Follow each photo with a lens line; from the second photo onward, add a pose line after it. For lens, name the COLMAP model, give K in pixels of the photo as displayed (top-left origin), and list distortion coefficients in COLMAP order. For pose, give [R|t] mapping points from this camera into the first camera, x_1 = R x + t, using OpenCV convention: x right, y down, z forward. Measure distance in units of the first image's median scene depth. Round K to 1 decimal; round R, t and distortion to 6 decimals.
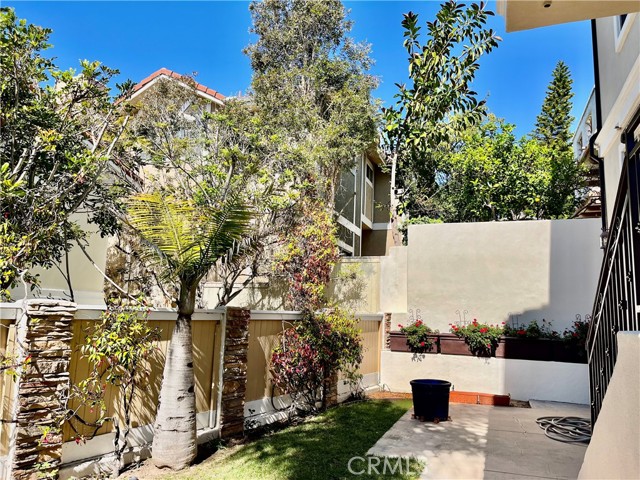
lens RADIAL K [[480.7, 0, 320.2], [0, 480.7, 243.3], [0, 0, 1]] dist [0.042793, -0.037350]
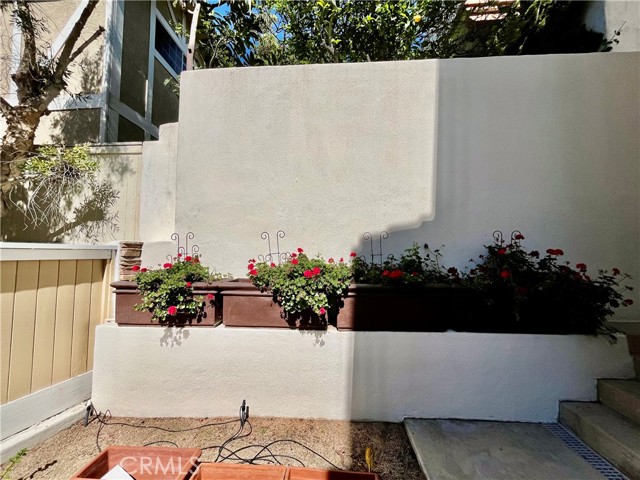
lens RADIAL K [[257.3, 0, 319.5], [0, 257.3, 239.1], [0, 0, 1]] dist [-0.006850, 0.001245]
pose [[0.958411, -0.015397, 0.284977, 0.267972], [-0.011403, 0.995680, 0.092147, 0.123983], [-0.285164, -0.091565, 0.954095, 0.749987]]
